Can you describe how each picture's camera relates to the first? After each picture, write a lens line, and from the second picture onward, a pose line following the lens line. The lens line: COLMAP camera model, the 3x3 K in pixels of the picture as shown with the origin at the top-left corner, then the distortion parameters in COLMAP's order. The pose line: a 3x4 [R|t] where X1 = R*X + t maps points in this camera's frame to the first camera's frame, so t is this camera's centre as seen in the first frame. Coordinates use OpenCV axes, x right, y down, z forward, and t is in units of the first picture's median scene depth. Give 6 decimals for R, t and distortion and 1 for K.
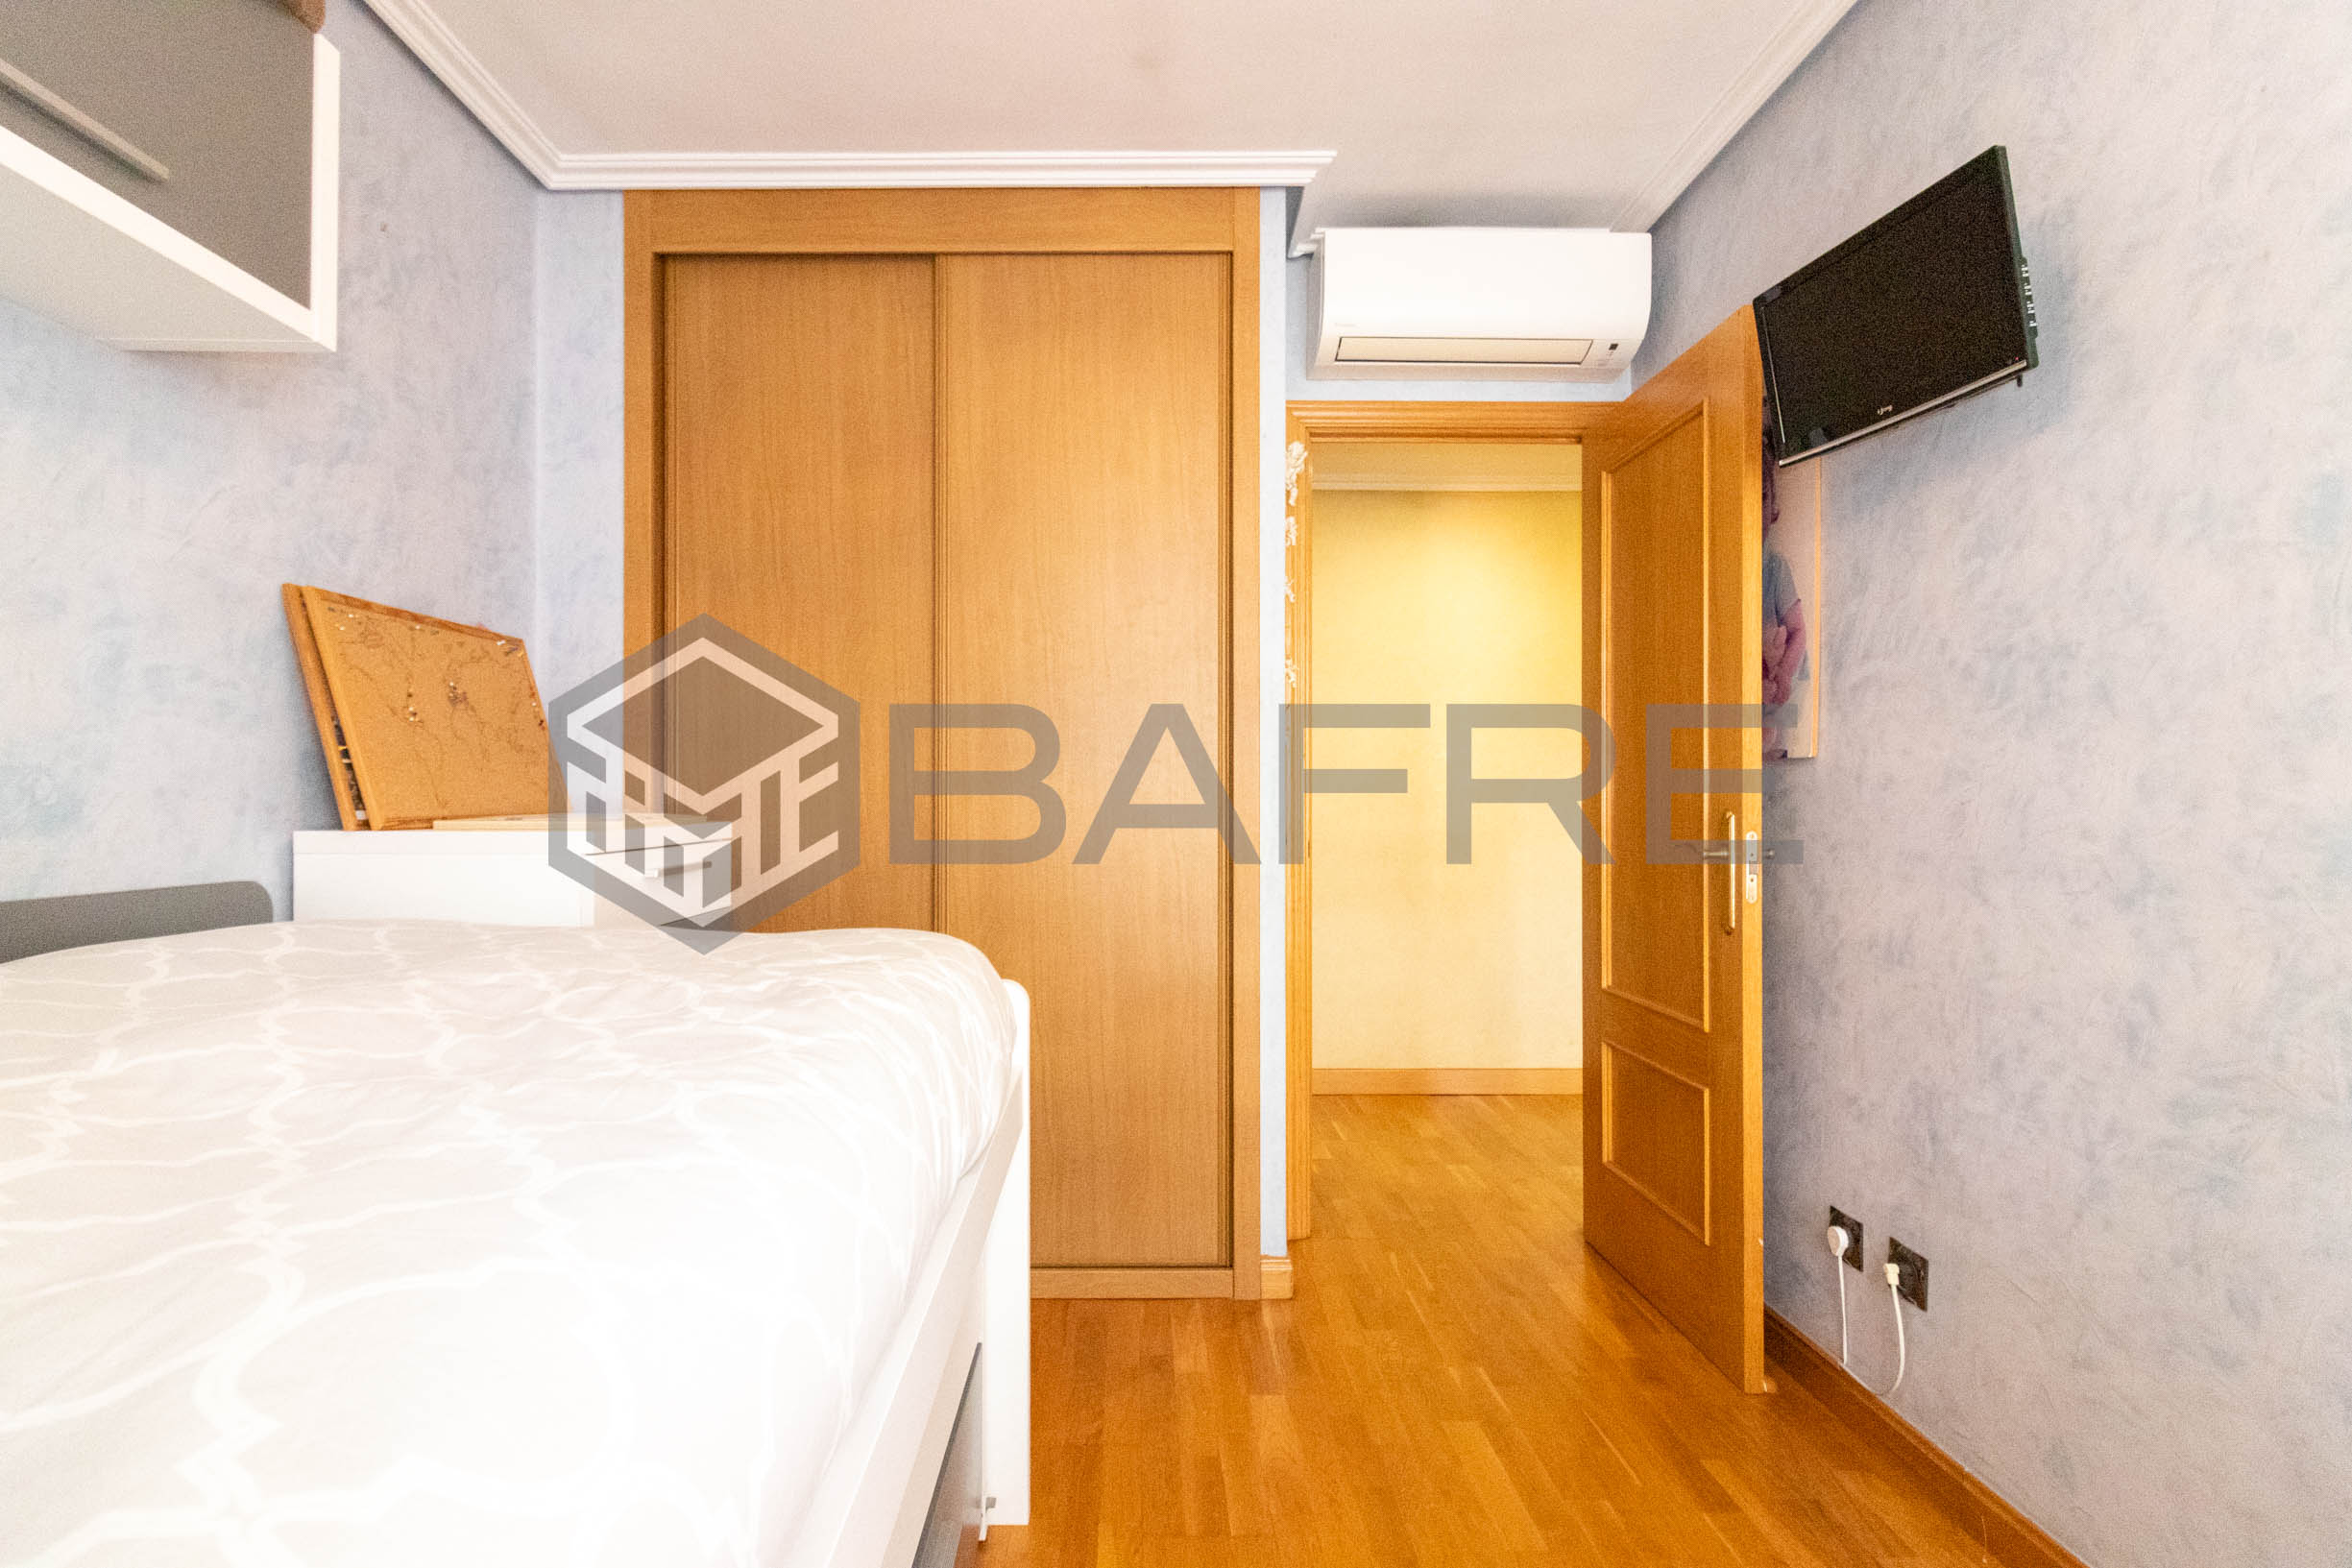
lens RADIAL K [[1116.8, 0, 1173.2], [0, 1116.8, 790.6], [0, 0, 1]] dist [0.001241, 0.000015]
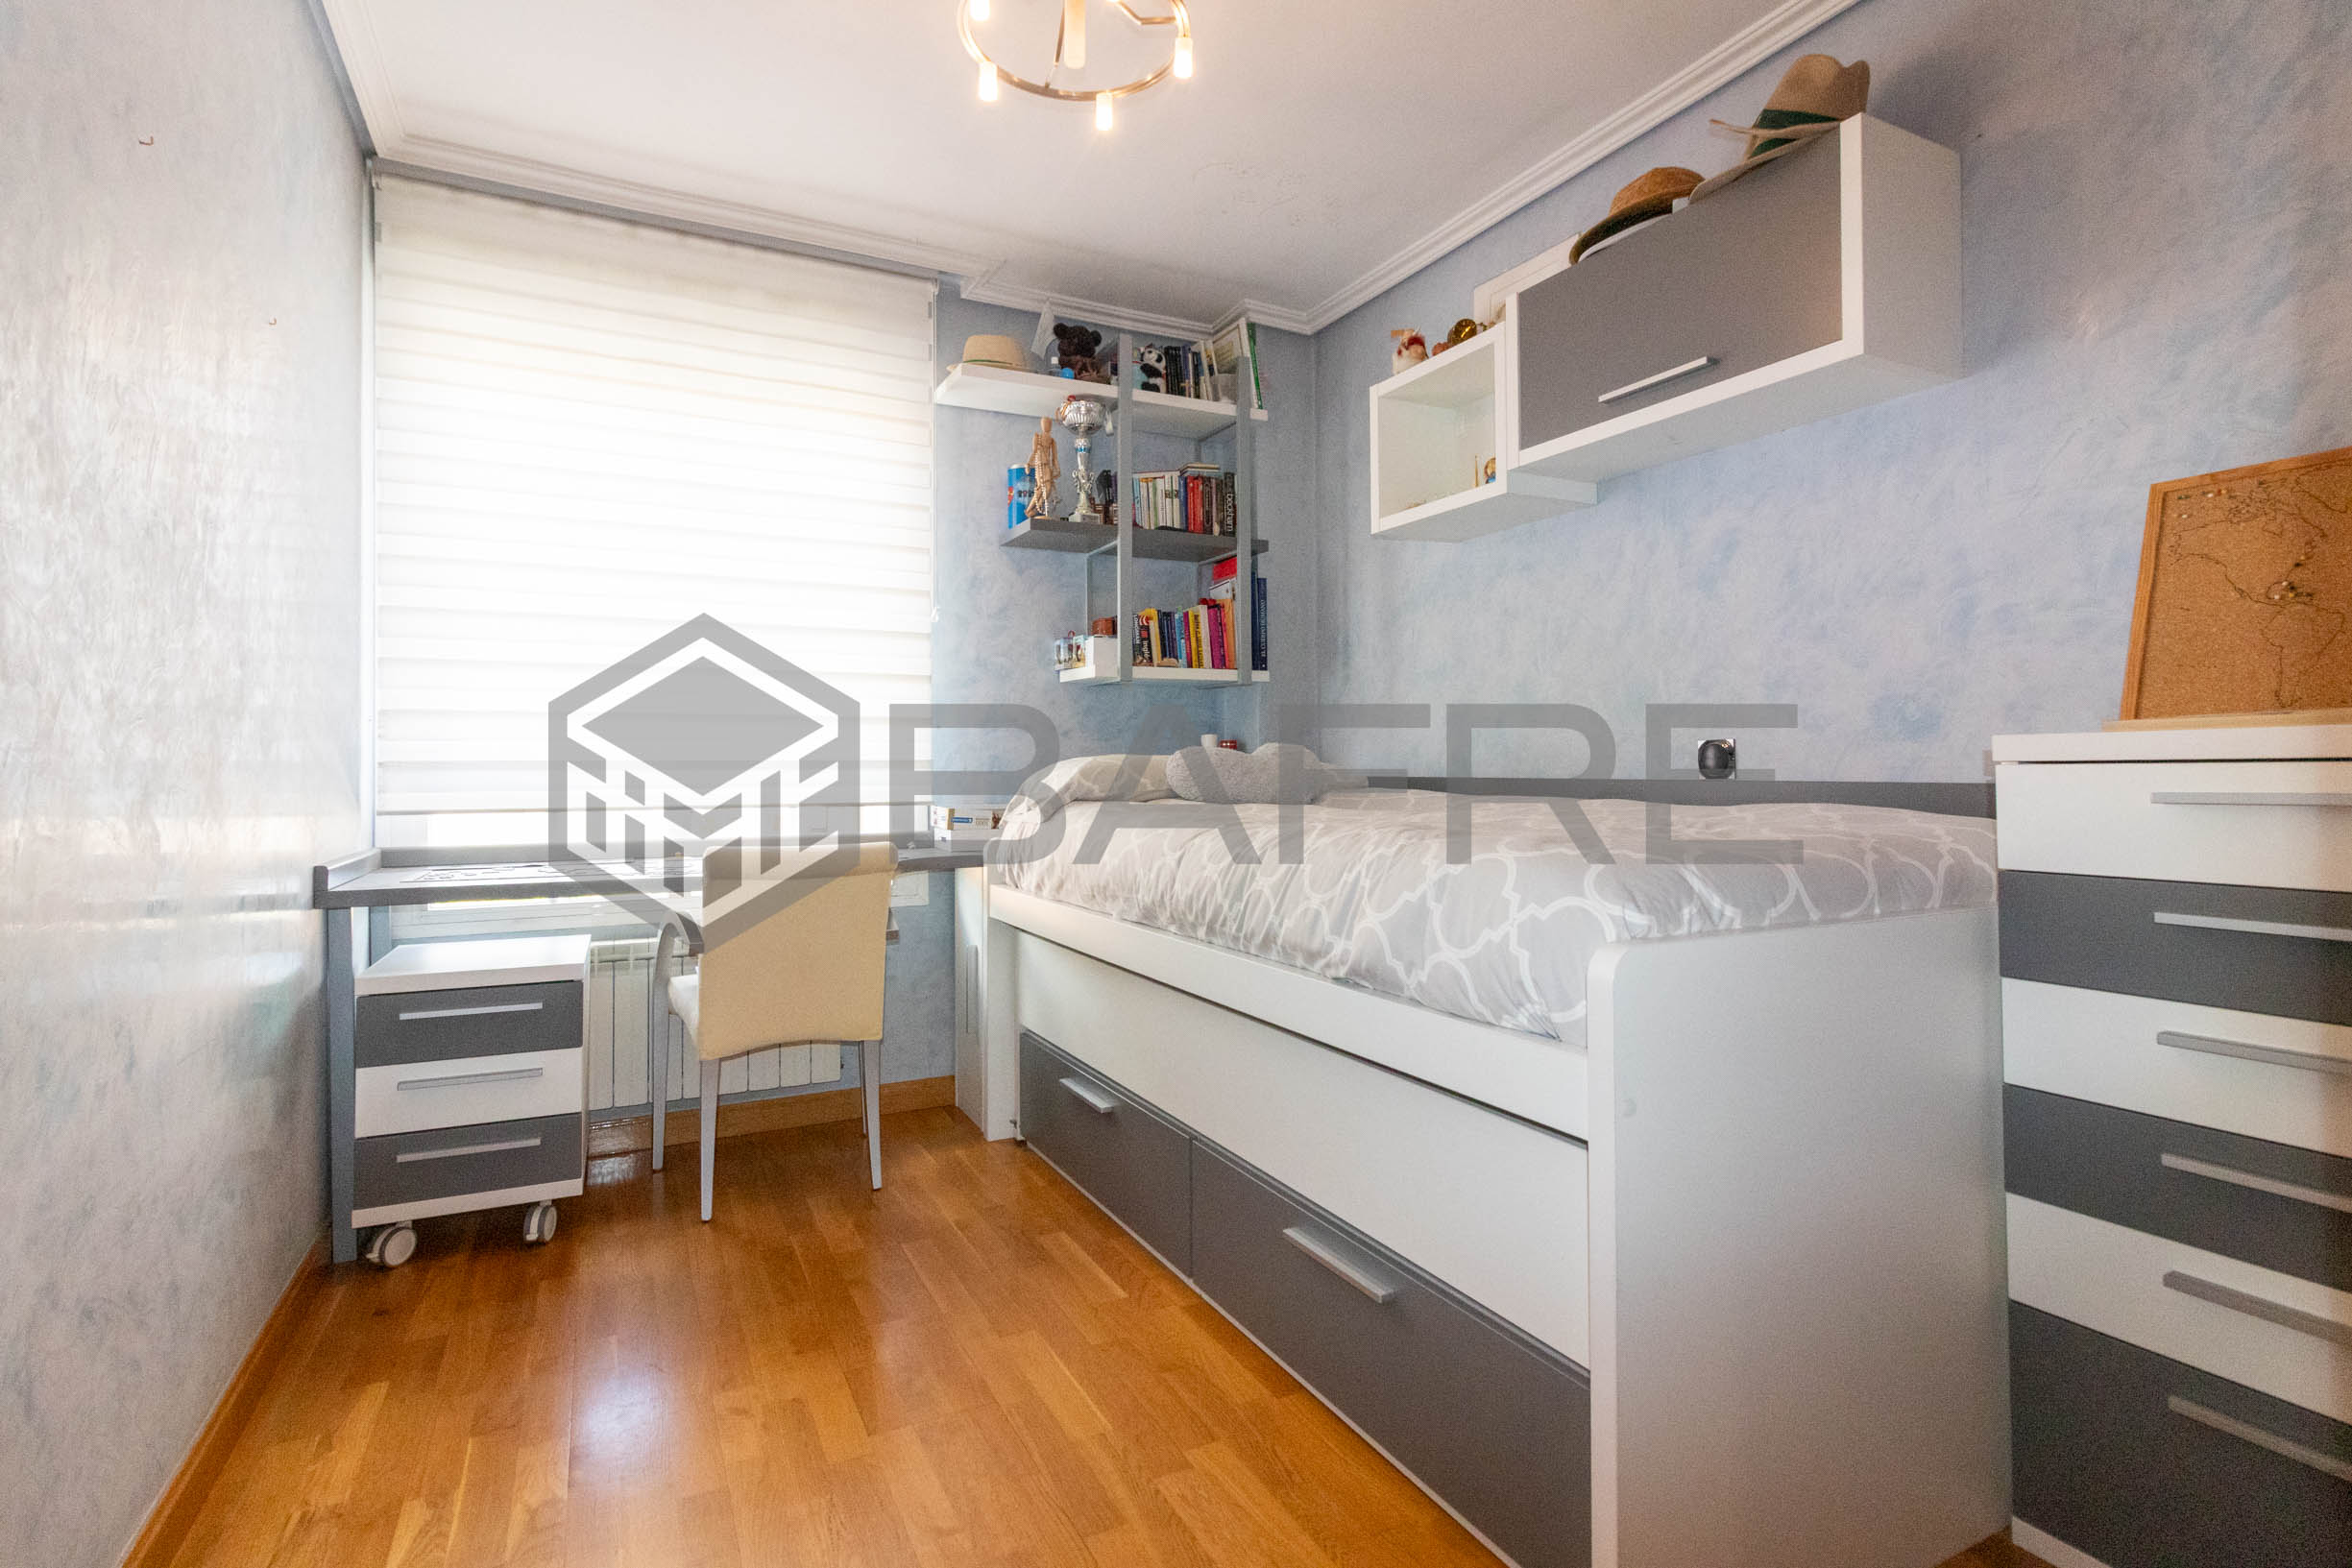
lens RADIAL K [[1116.8, 0, 1172.3], [0, 1116.8, 772.7], [0, 0, 1]] dist [0.001241, 0.000015]
pose [[-0.896350, 0.001806, -0.443344, 0.502748], [0.004378, 0.999979, -0.004779, 0.079936], [0.443326, -0.006224, -0.896339, 1.778750]]
